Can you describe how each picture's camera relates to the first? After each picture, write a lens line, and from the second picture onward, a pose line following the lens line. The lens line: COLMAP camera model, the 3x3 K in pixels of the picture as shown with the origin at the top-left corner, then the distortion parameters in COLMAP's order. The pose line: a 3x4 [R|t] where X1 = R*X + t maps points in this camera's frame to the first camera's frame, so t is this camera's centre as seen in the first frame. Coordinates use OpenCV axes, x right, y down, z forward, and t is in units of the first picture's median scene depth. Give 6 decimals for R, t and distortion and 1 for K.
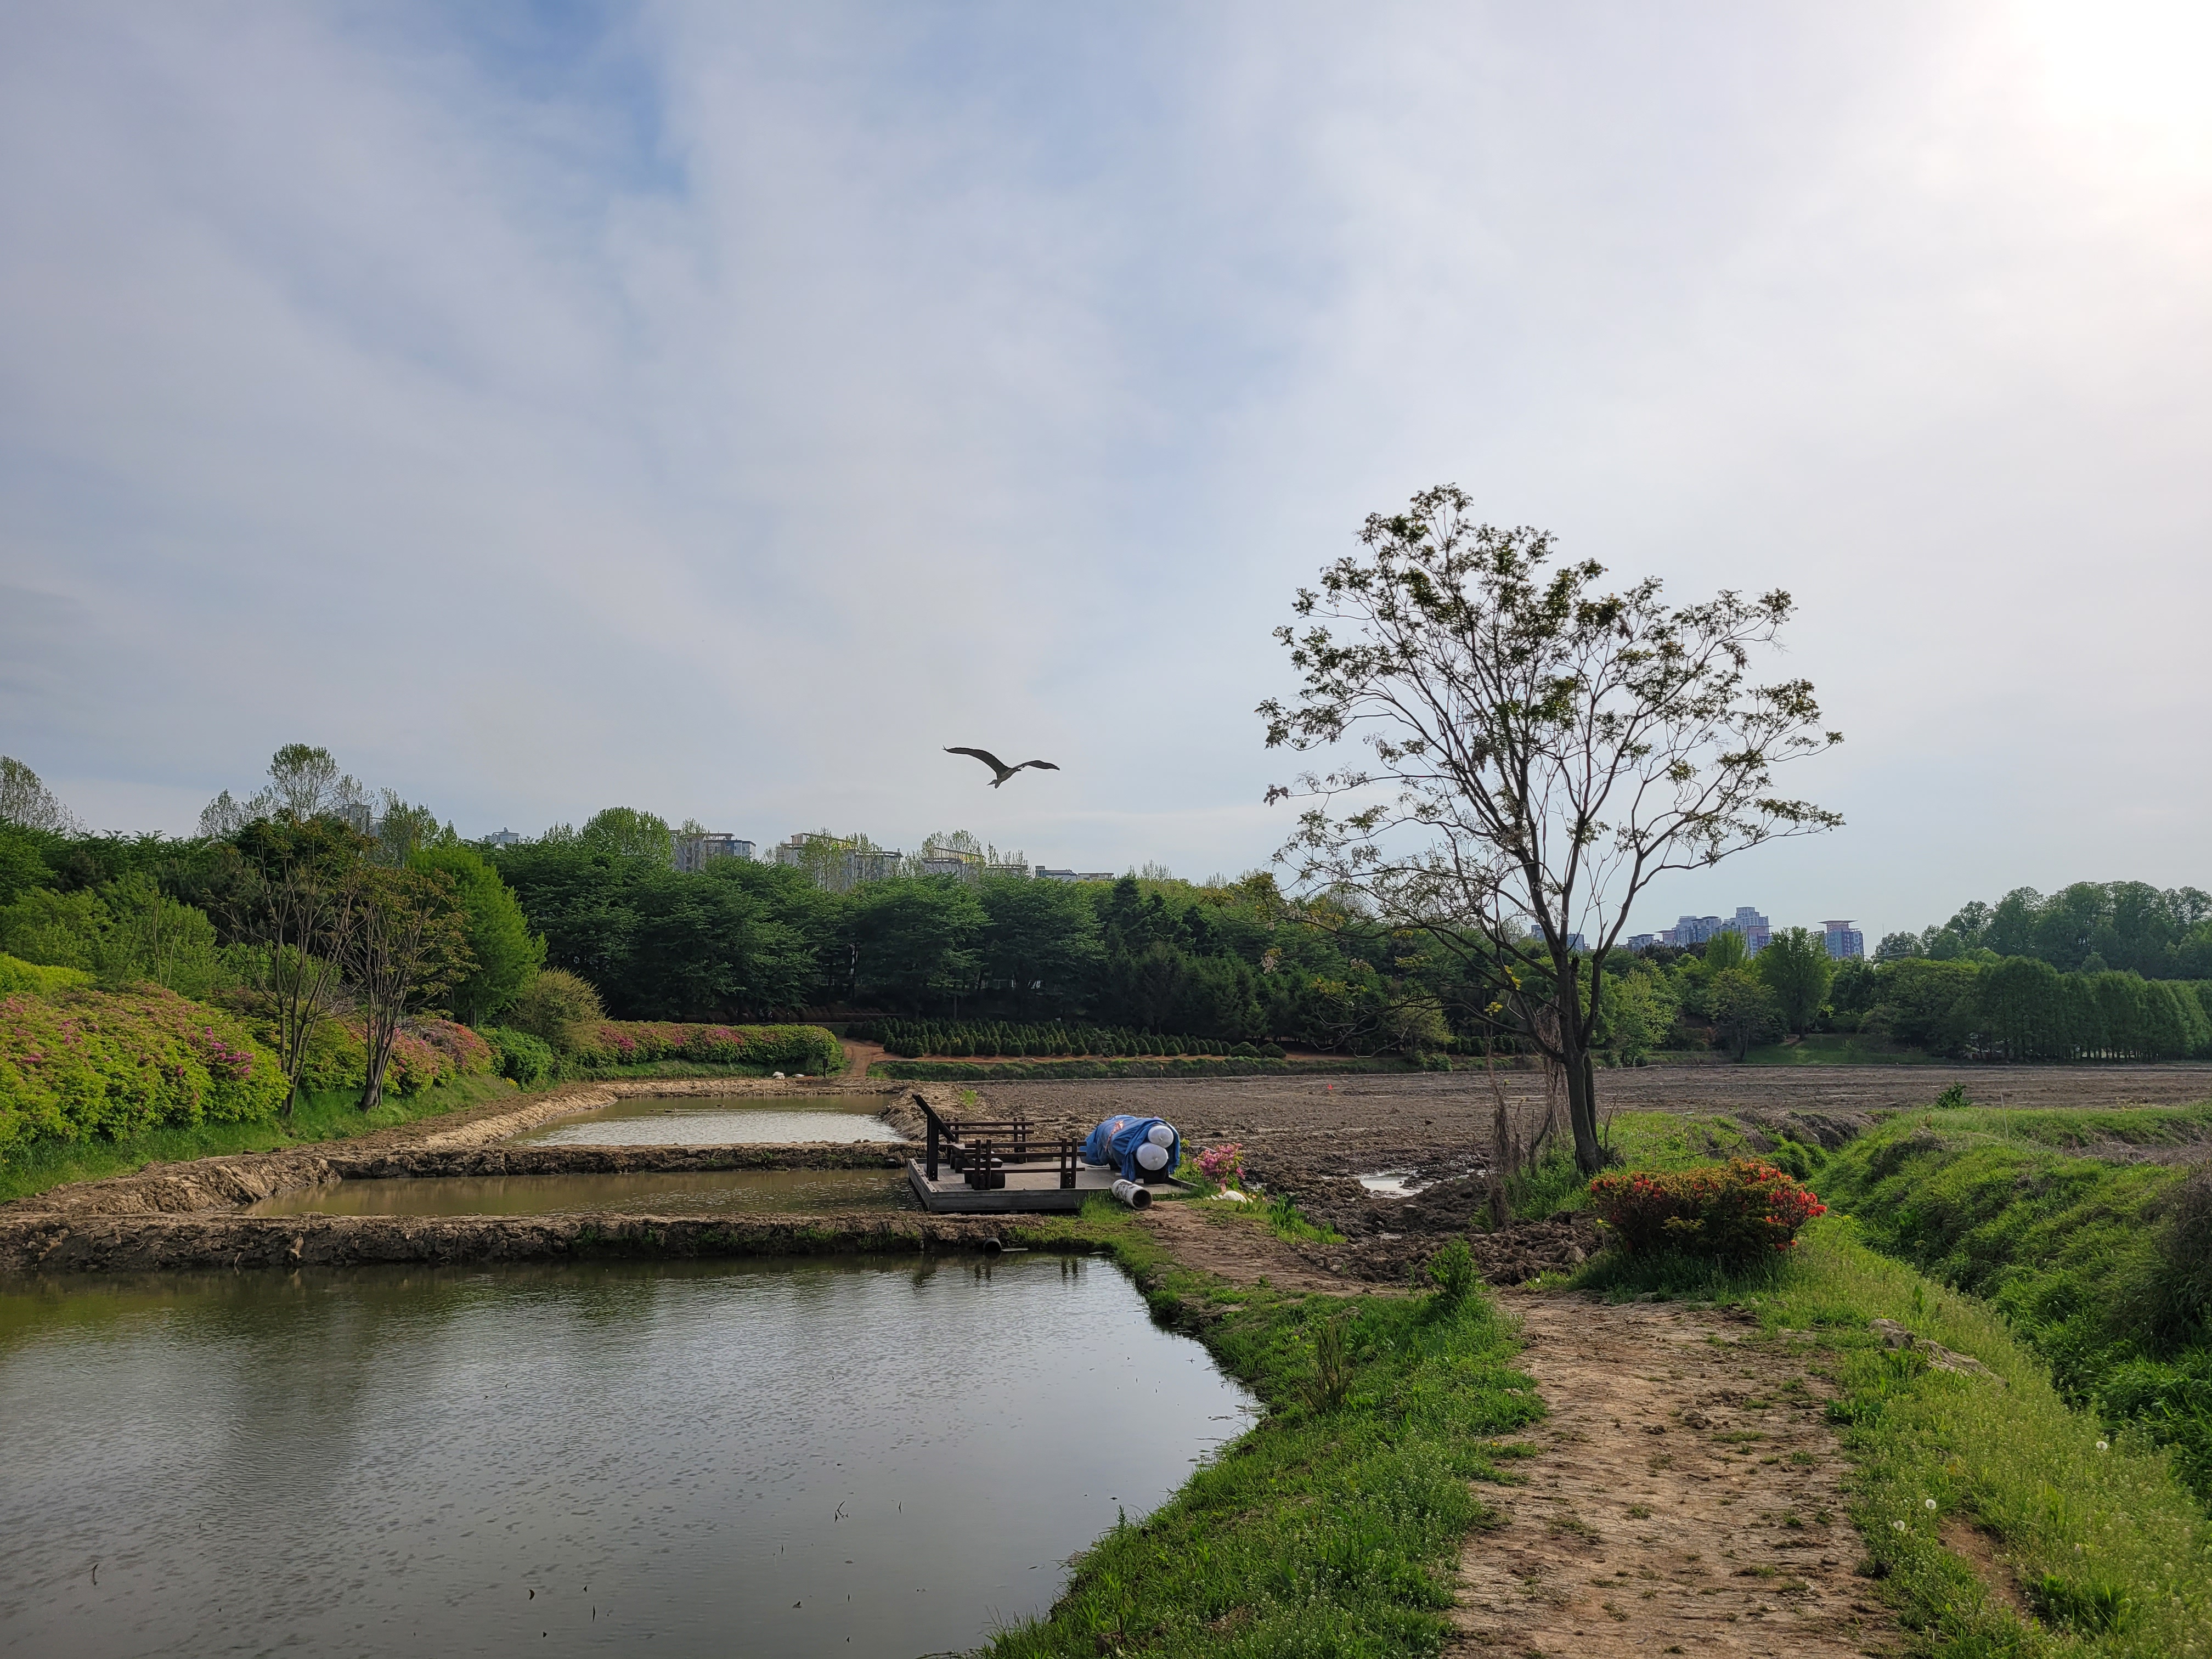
lens RADIAL K [[1654.1, 0, 1092.6], [0, 1654.1, 844.5], [0, 0, 1]] dist [0.050492, -0.040975]
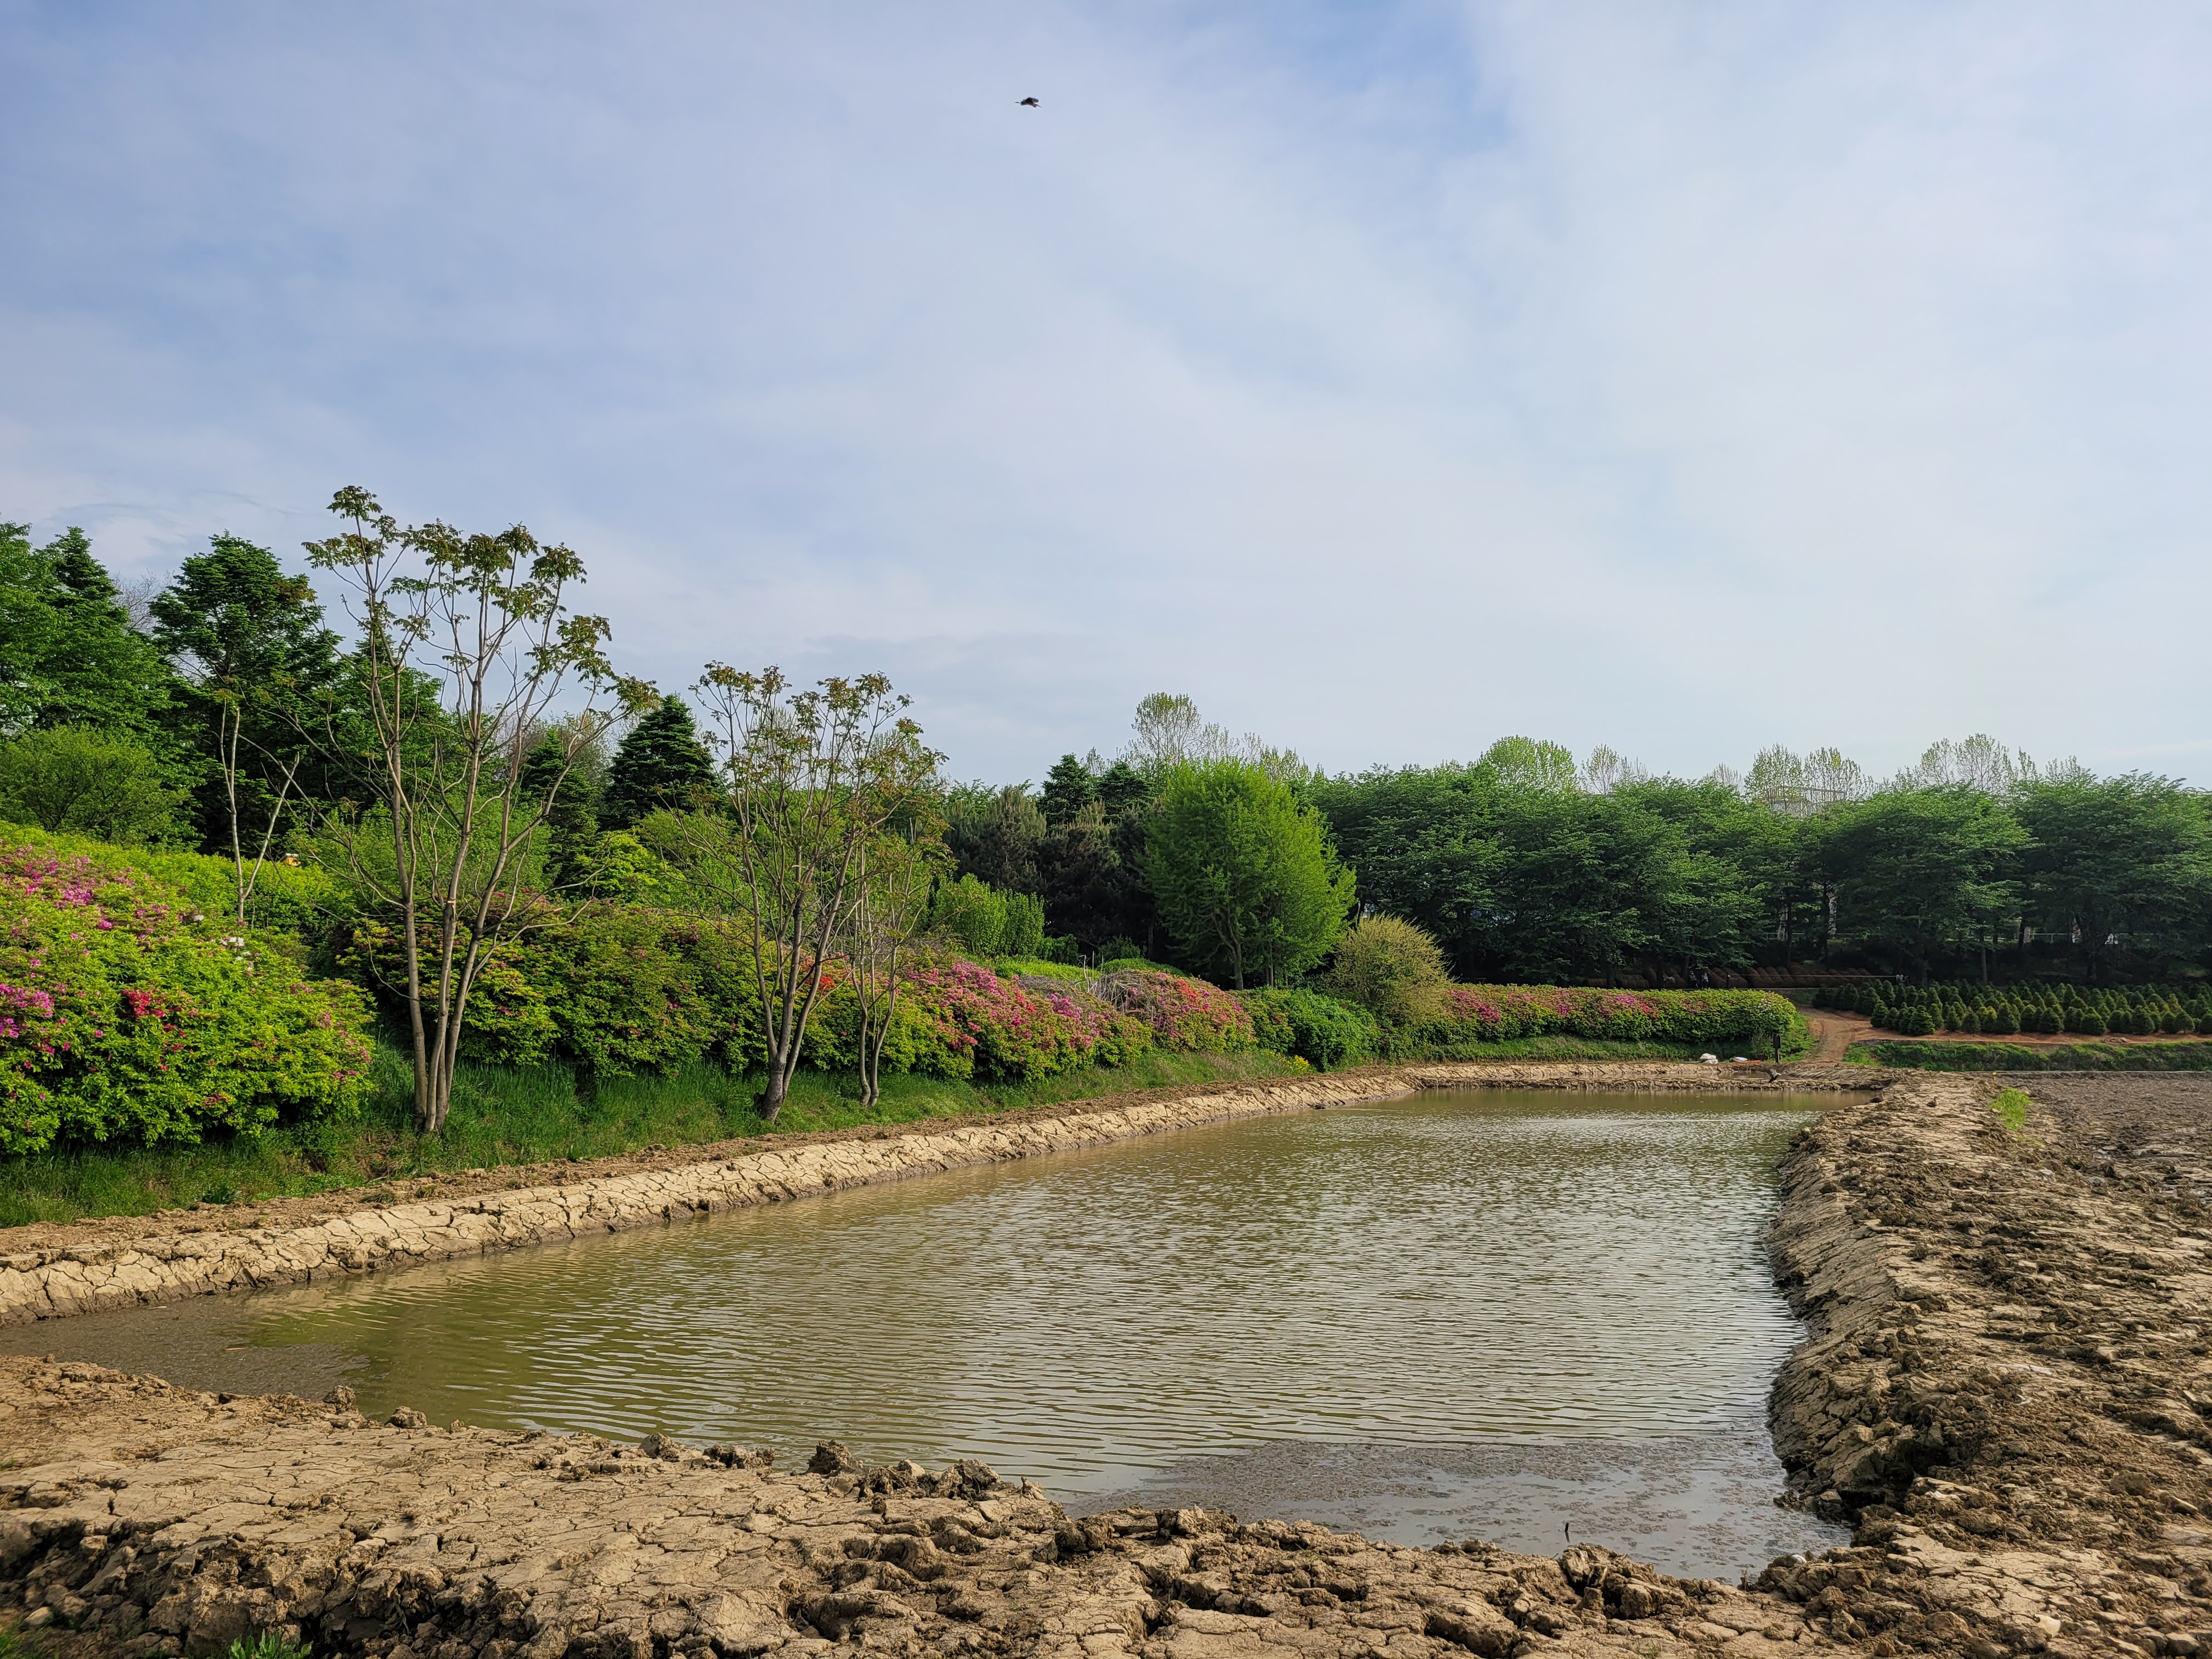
lens RADIAL K [[1654.1, 0, 1110.3], [0, 1654.1, 823.9], [0, 0, 1]] dist [0.050492, -0.040975]
pose [[0.843775, -0.066113, -0.532610, -0.015567], [0.065589, 0.997648, -0.019931, 0.031282], [0.532675, -0.018117, 0.846126, 0.225457]]
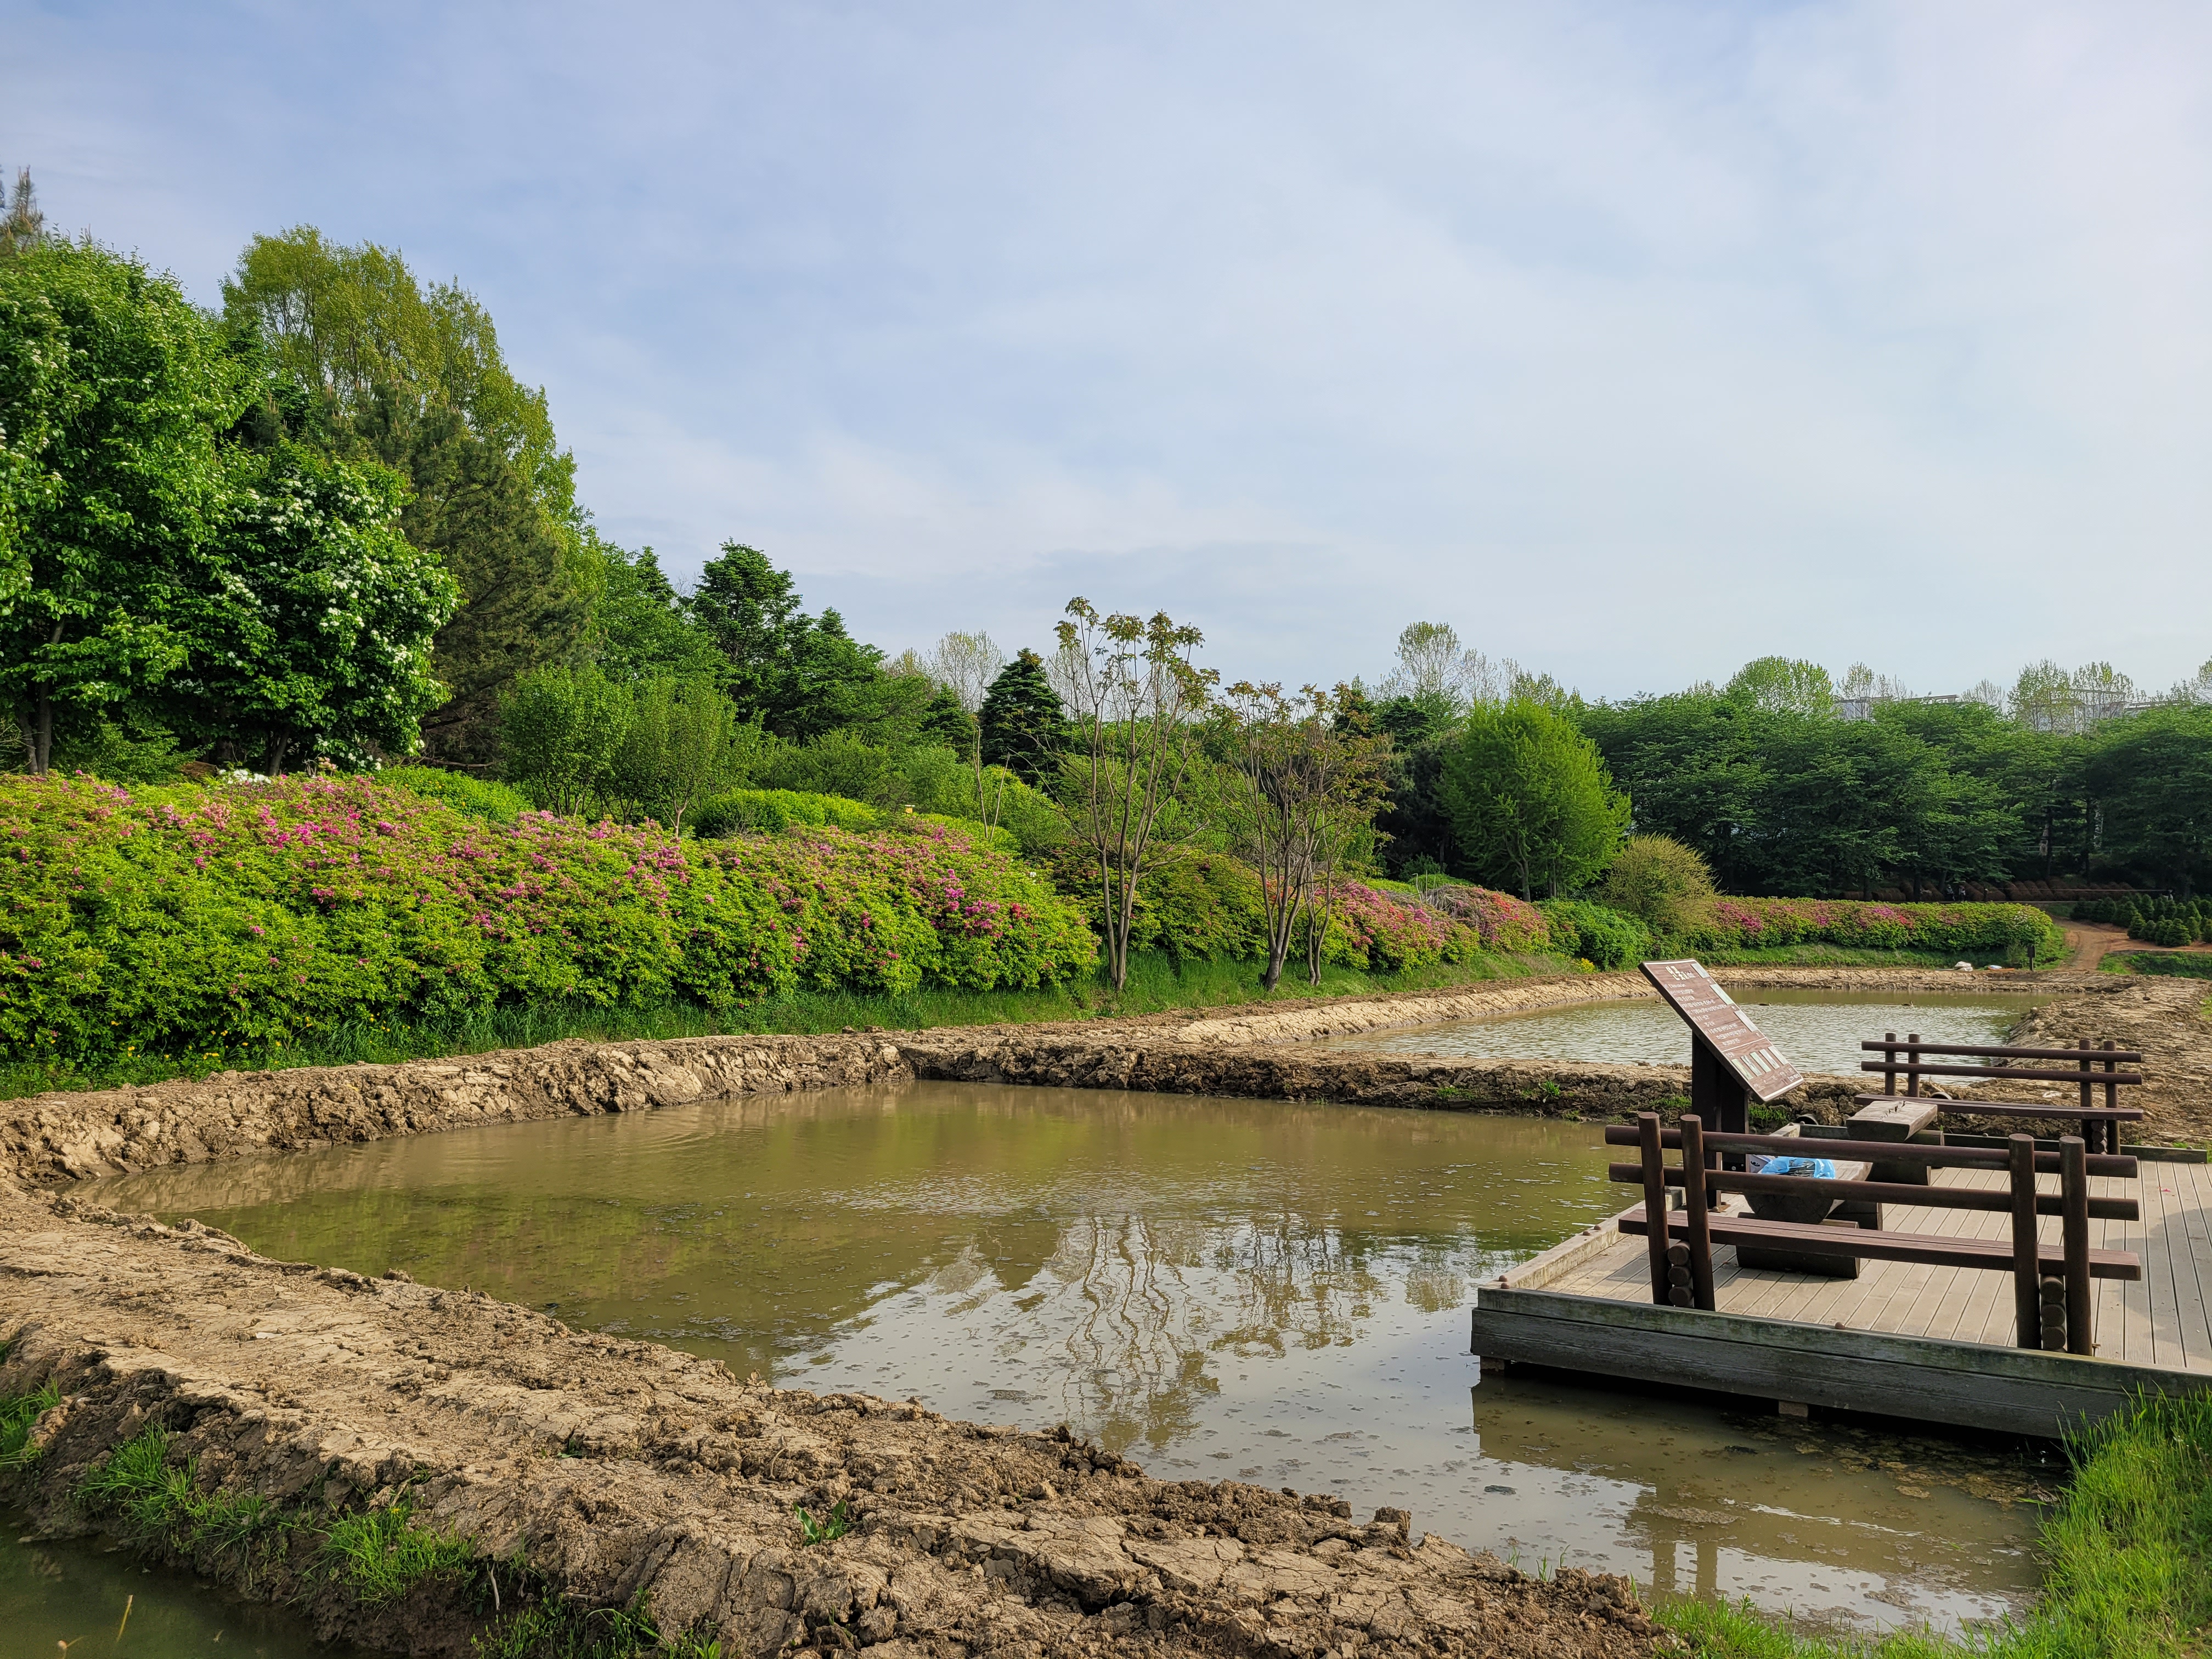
lens RADIAL K [[1654.1, 0, 1091.6], [0, 1654.1, 827.4], [0, 0, 1]] dist [0.050492, -0.040975]
pose [[0.761799, -0.034670, -0.646885, 0.007206], [0.070188, 0.997106, 0.029216, 0.020226], [0.644000, -0.067661, 0.762028, 0.128194]]
